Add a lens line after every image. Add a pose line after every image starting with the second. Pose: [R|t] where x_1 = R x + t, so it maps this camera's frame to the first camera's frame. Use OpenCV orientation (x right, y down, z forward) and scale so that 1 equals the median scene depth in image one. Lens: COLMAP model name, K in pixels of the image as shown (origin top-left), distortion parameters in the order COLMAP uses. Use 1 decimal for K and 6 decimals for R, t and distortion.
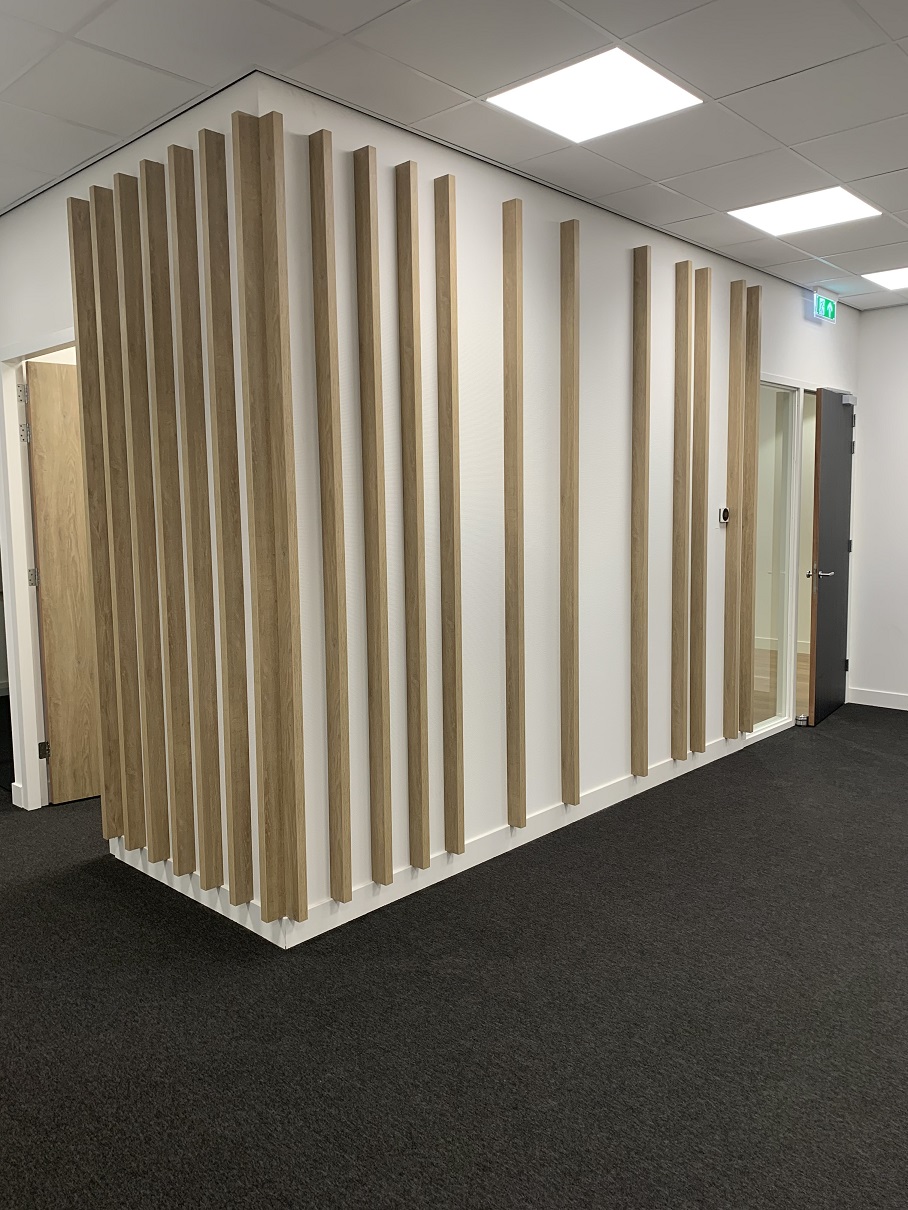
lens RADIAL K [[922.9, 0, 459.0], [0, 922.9, 597.2], [0, 0, 1]] dist [0.016438, -0.000228]
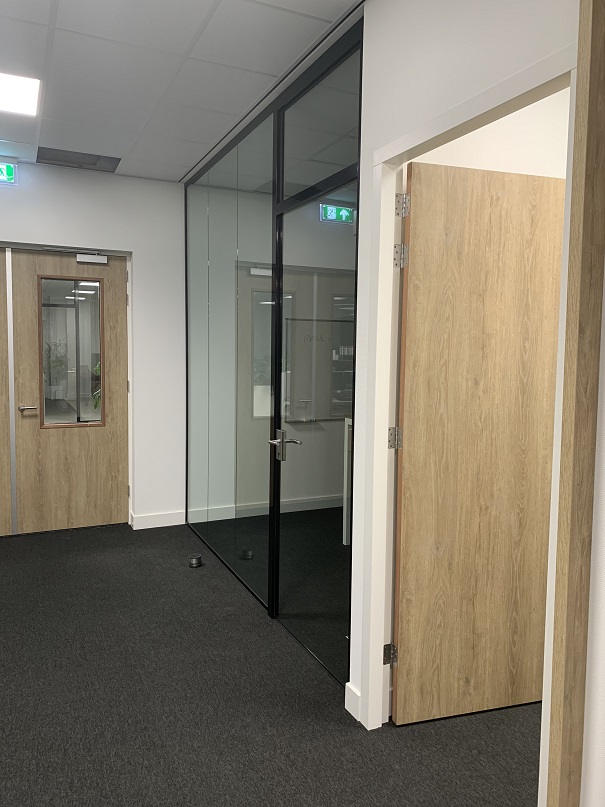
lens RADIAL K [[615.5, 0, 301.5], [0, 615.5, 404.3], [0, 0, 1]] dist [0.016438, -0.000228]
pose [[0.929444, 0.060830, -0.363914, -0.340146], [-0.065193, 0.997873, 0.000293, -0.045052], [0.363158, 0.023452, 0.931432, 0.475499]]
